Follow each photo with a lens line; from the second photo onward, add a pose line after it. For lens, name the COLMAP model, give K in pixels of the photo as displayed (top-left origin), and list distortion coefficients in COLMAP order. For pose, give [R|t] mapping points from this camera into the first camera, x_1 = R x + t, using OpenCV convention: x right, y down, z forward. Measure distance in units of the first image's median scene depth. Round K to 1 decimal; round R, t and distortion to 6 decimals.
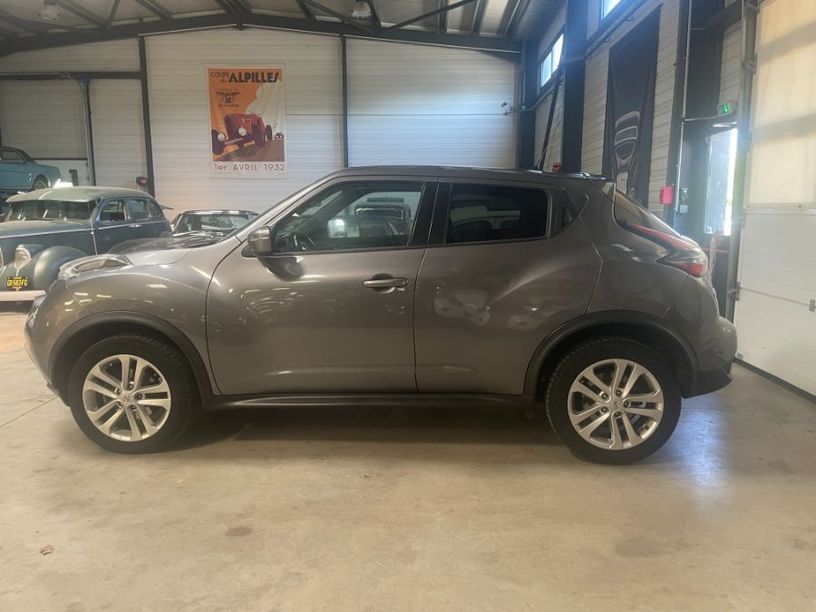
lens RADIAL K [[627.8, 0, 404.7], [0, 627.8, 301.6], [0, 0, 1]] dist [0.107248, -0.146999]
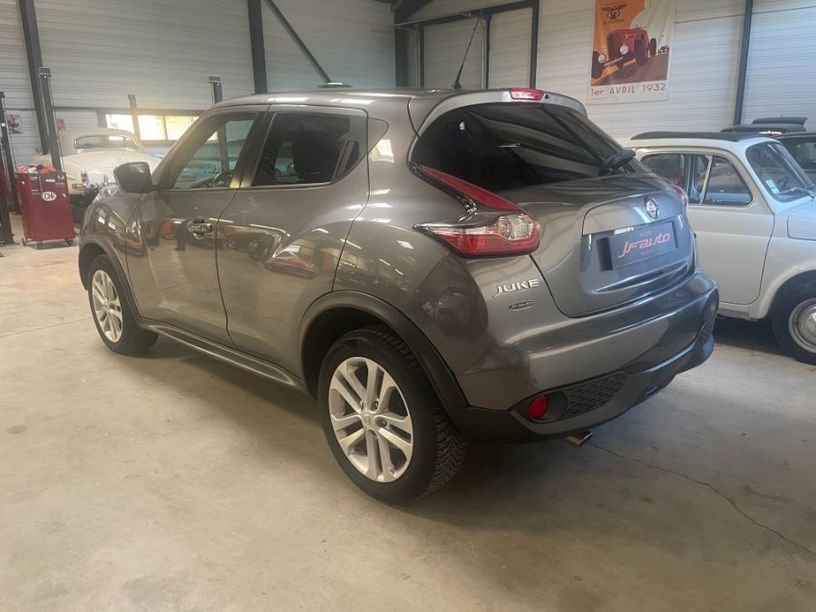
lens RADIAL K [[627.8, 0, 404.7], [0, 627.8, 301.6], [0, 0, 1]] dist [0.107248, -0.146999]
pose [[0.742293, 0.153330, -0.652297, 0.162463], [-0.081541, 0.986903, 0.139192, -0.015241], [0.665096, -0.050133, 0.745074, 0.098435]]
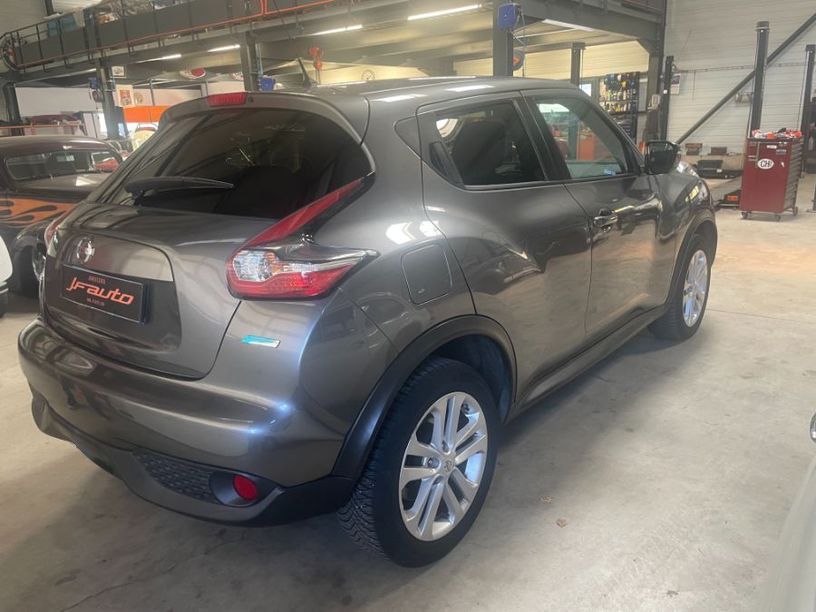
lens RADIAL K [[633.0, 0, 394.6], [0, 633.0, 308.3], [0, 0, 1]] dist [0.107510, -0.142603]
pose [[-0.609353, 0.250843, -0.752175, 0.165141], [-0.074001, 0.926506, 0.368931, -0.059194], [0.789439, 0.280471, -0.546006, 0.356970]]
